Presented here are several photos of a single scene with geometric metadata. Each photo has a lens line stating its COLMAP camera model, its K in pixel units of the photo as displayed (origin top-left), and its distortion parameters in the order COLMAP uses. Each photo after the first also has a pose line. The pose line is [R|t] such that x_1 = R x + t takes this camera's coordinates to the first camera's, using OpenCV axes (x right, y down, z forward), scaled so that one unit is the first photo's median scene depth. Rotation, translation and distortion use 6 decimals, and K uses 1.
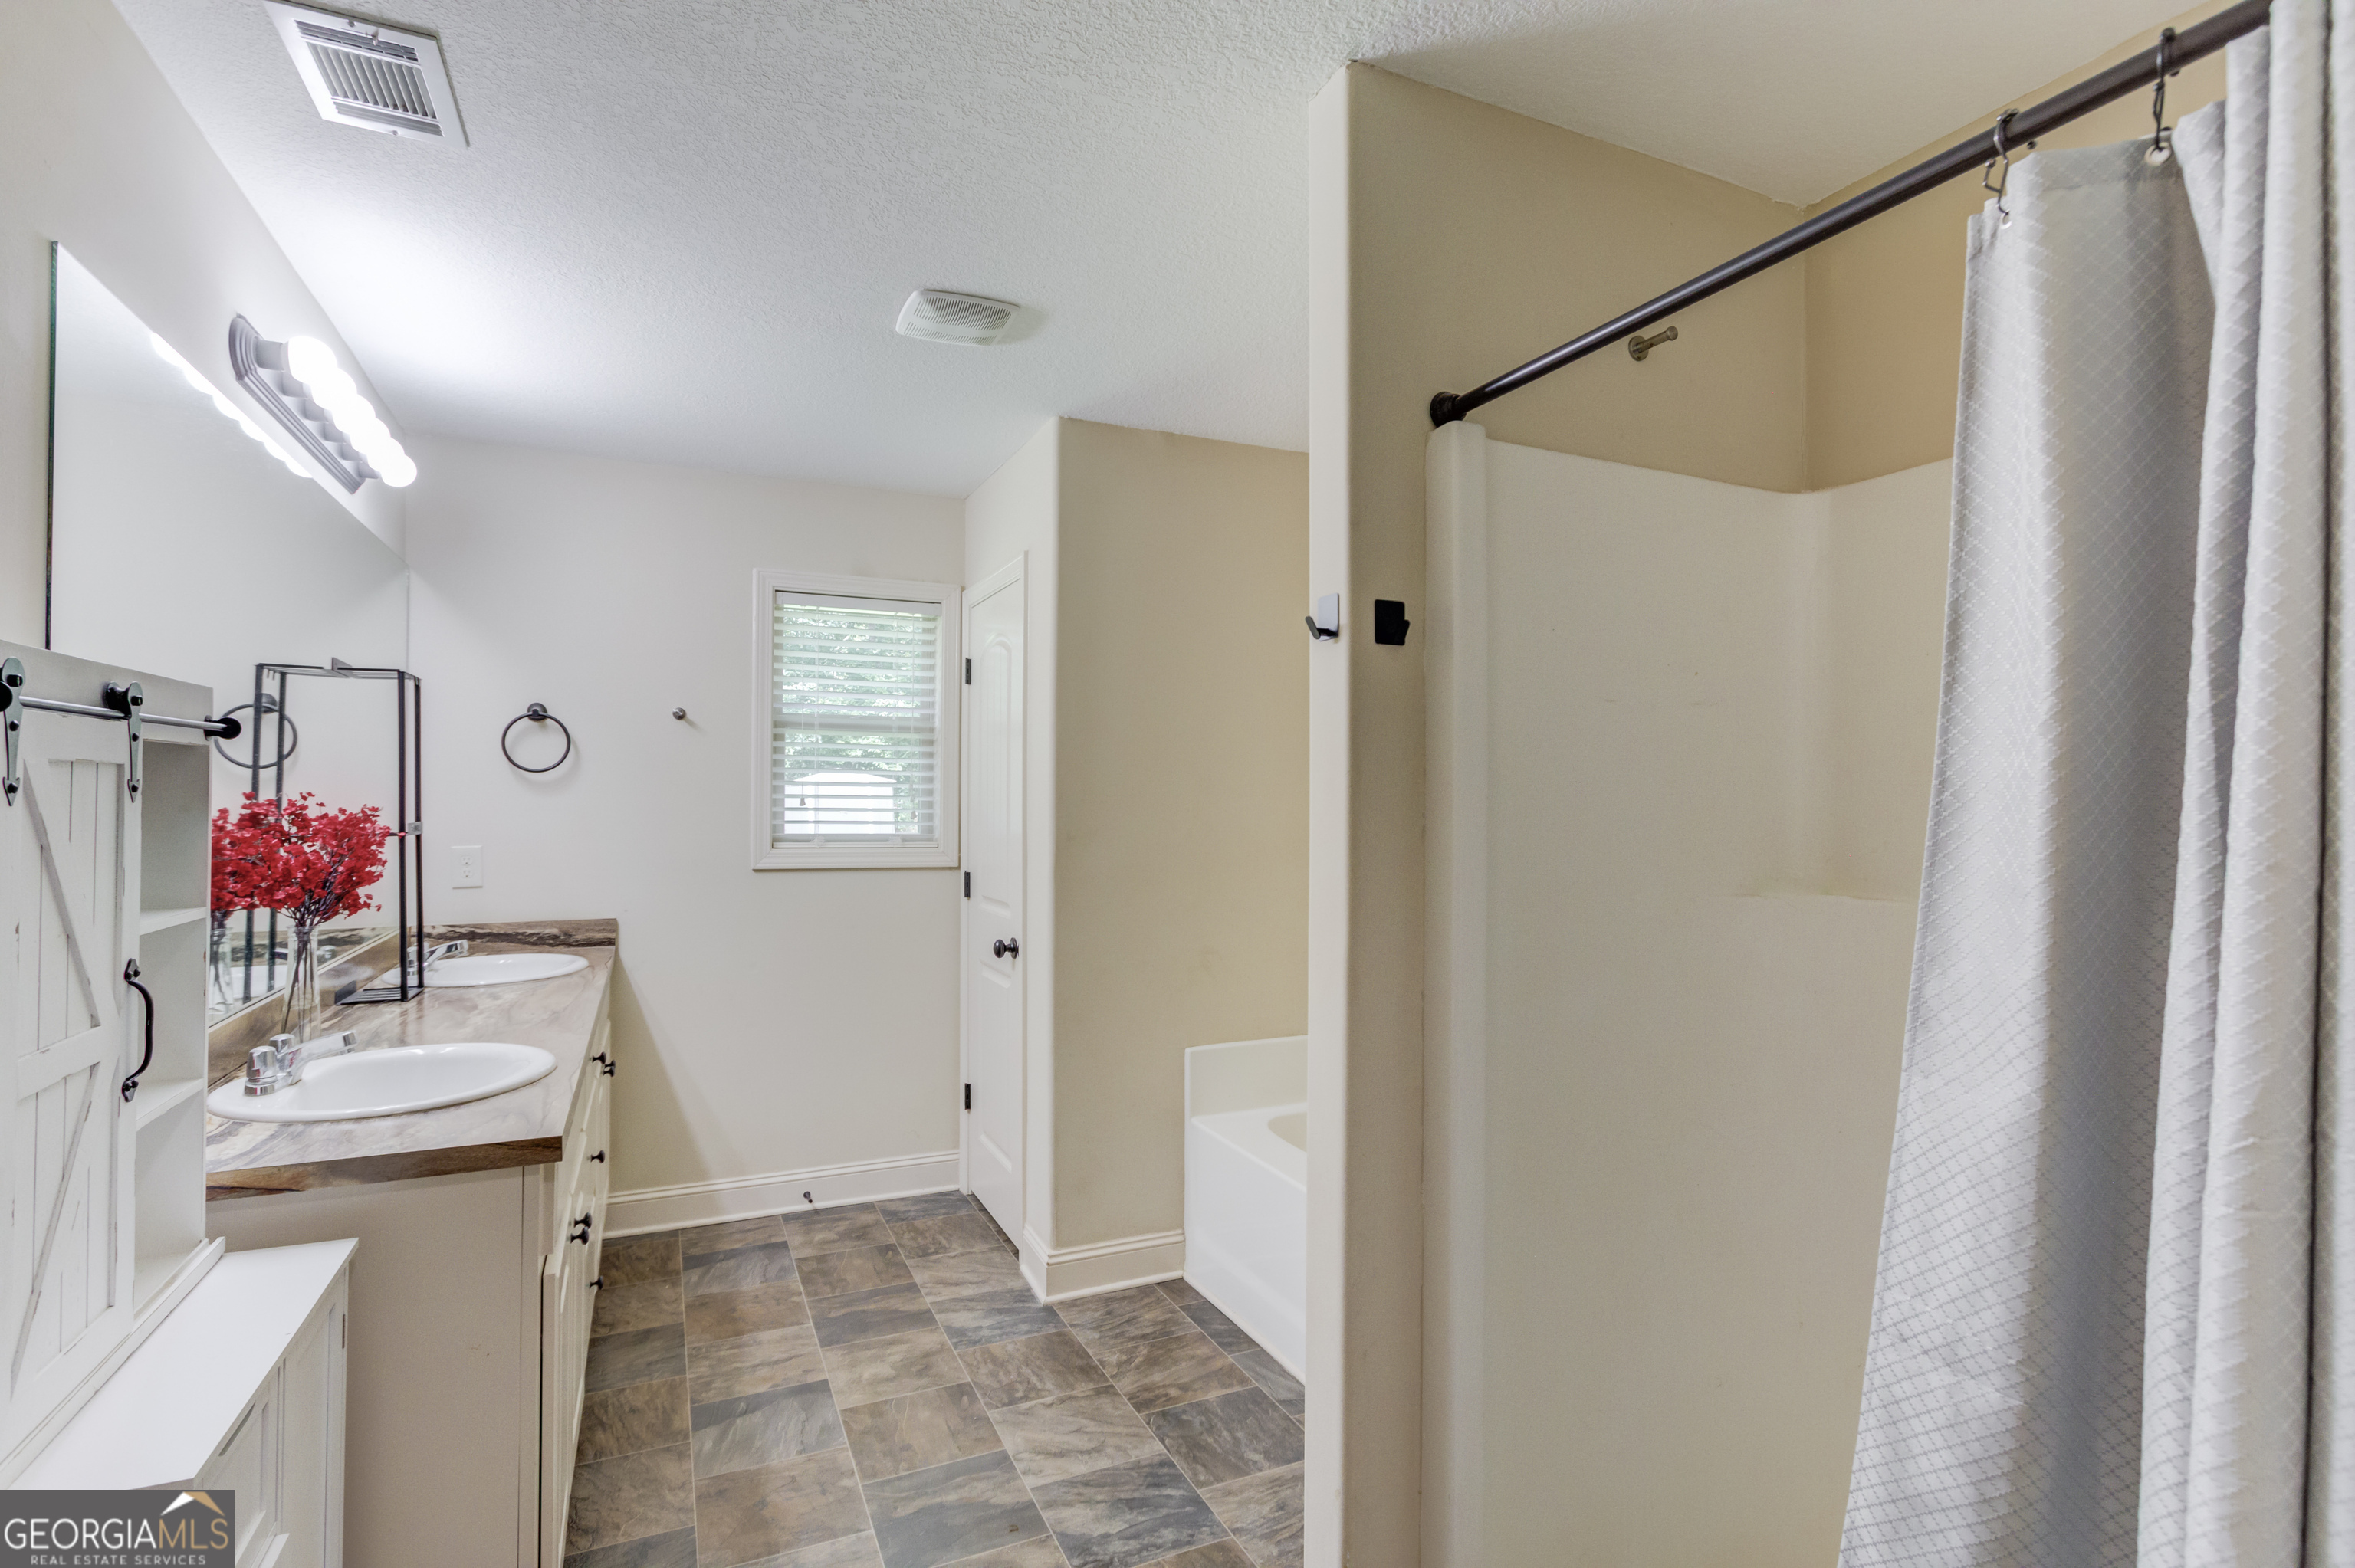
lens RADIAL K [[1136.6, 0, 1171.4], [0, 1136.6, 785.8], [0, 0, 1]] dist [-0.038757, 0.042365]
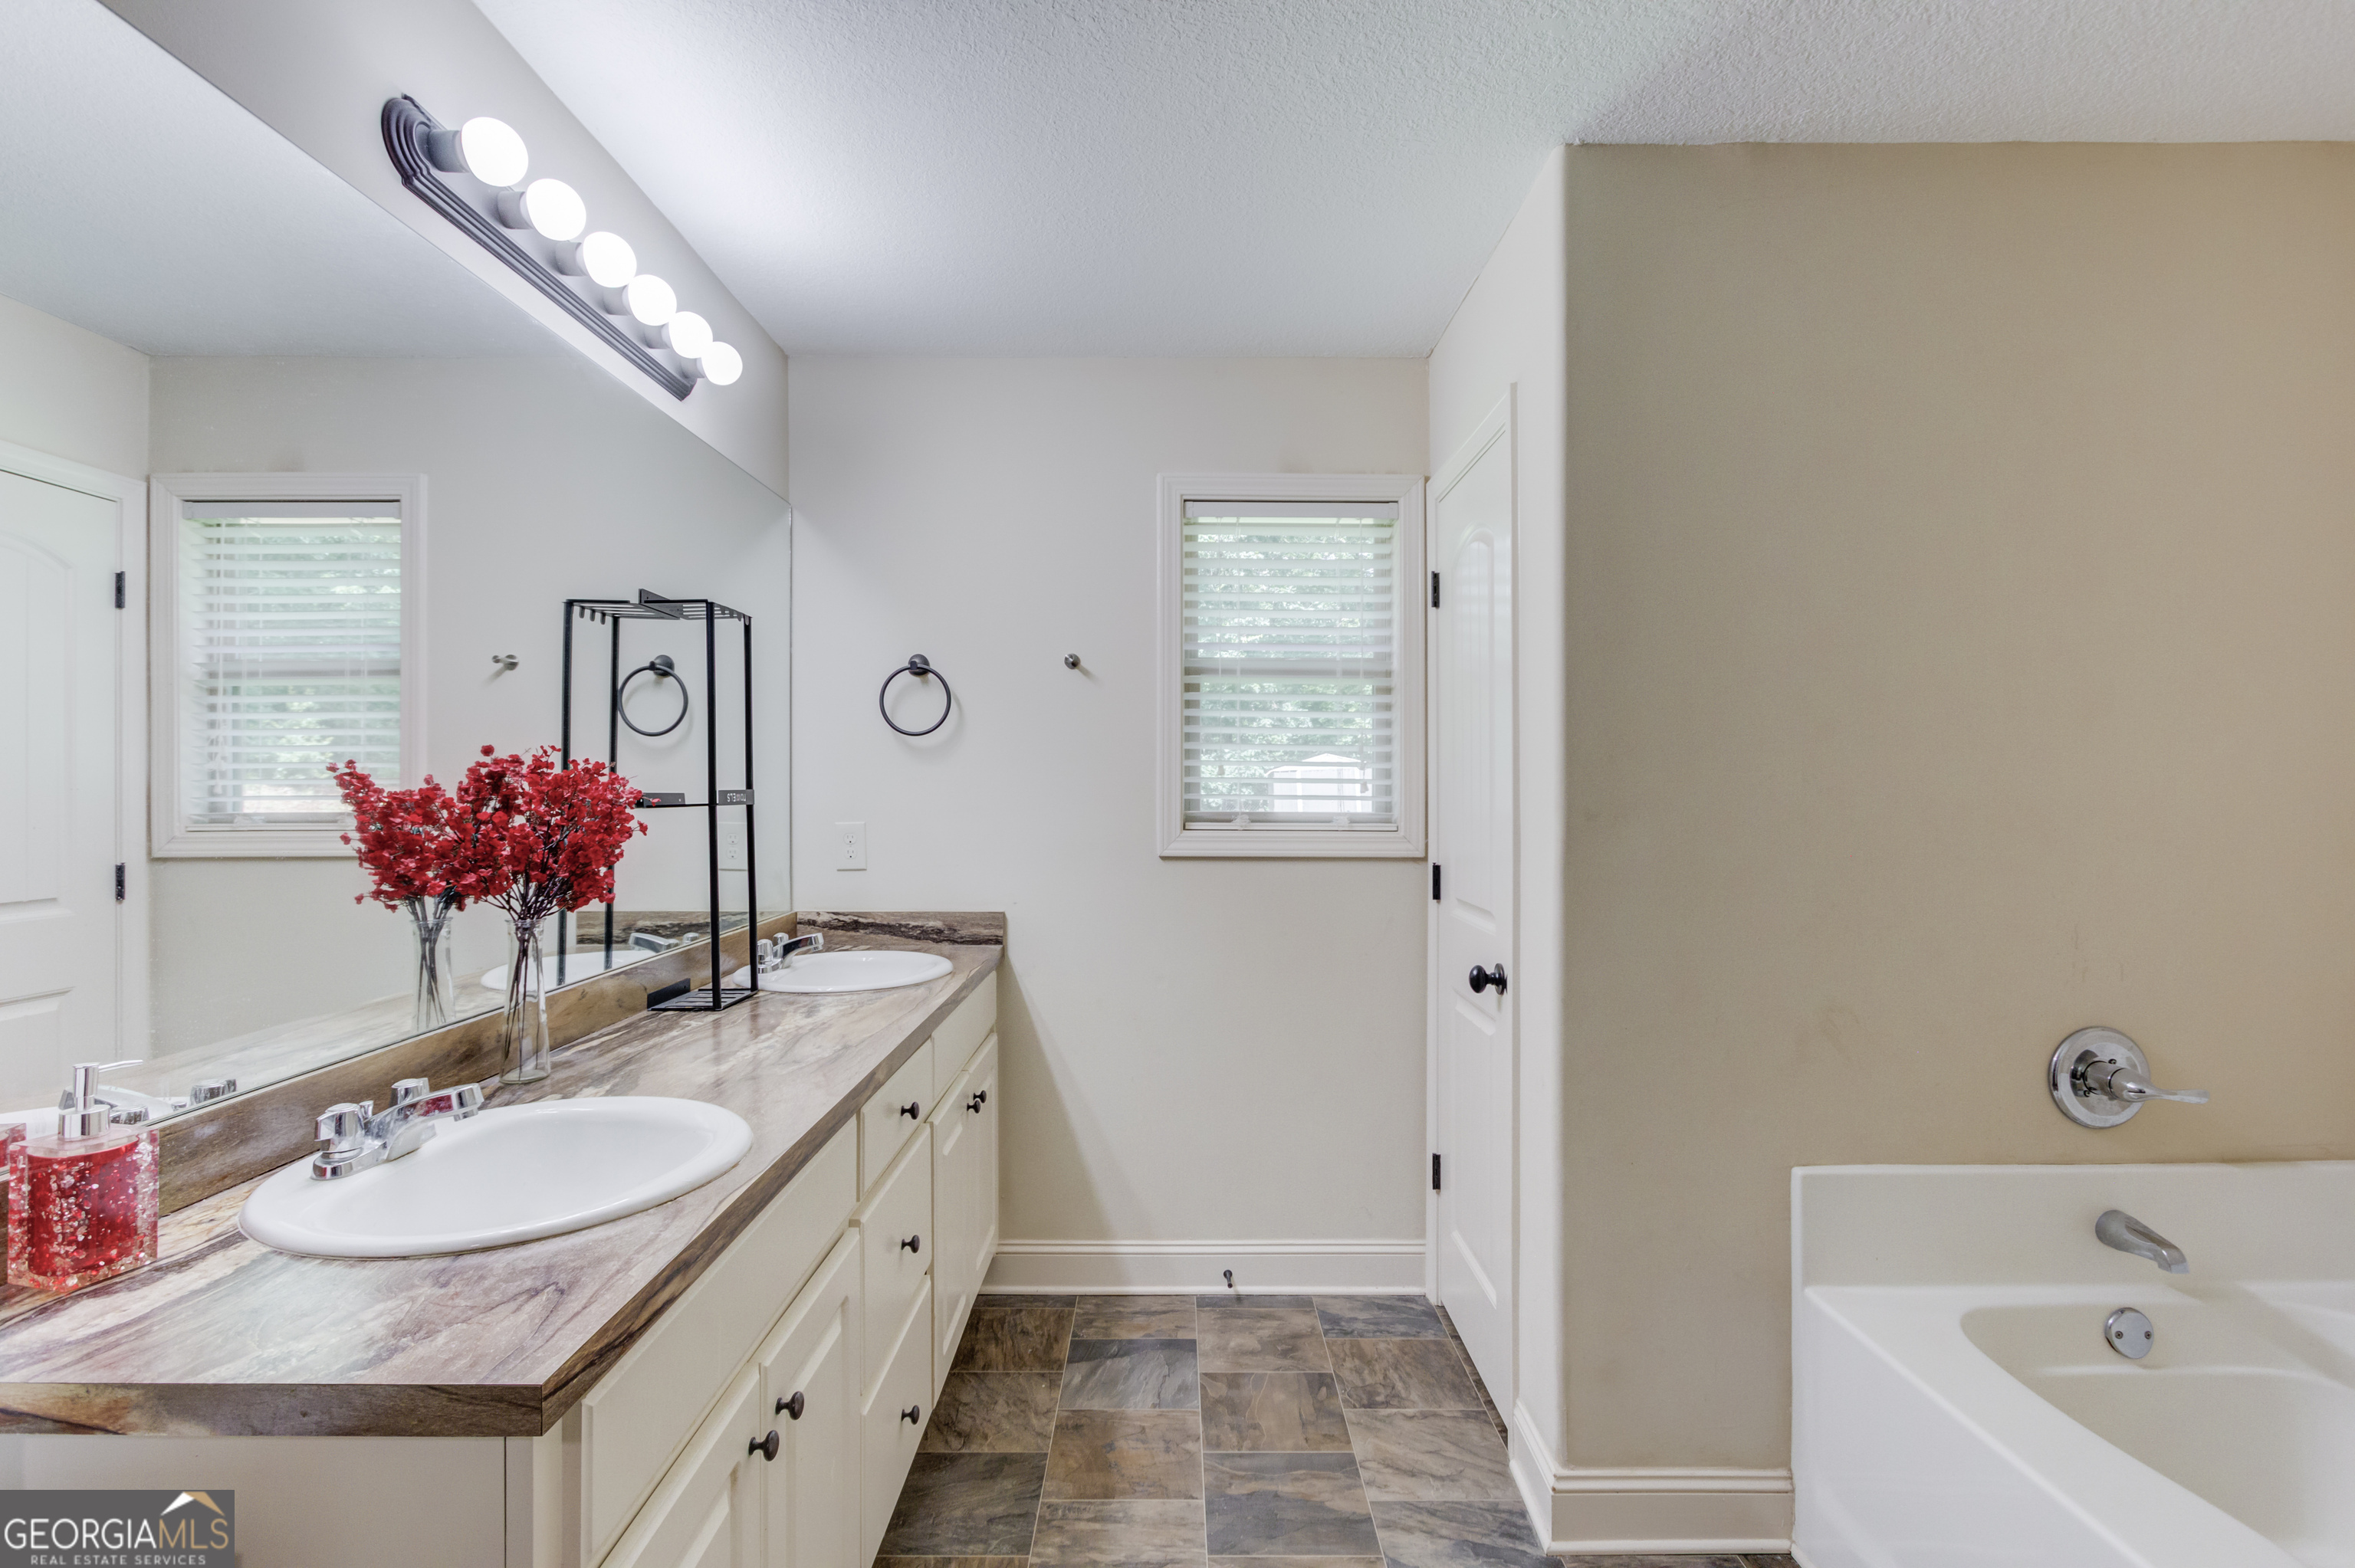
lens RADIAL K [[1136.6, 0, 1171.4], [0, 1136.6, 785.8], [0, 0, 1]] dist [-0.038757, 0.042365]
pose [[0.909466, -0.004626, -0.415753, -0.035510], [0.009260, 0.999915, 0.009131, 0.019343], [0.415676, -0.012155, 0.909432, 0.303456]]
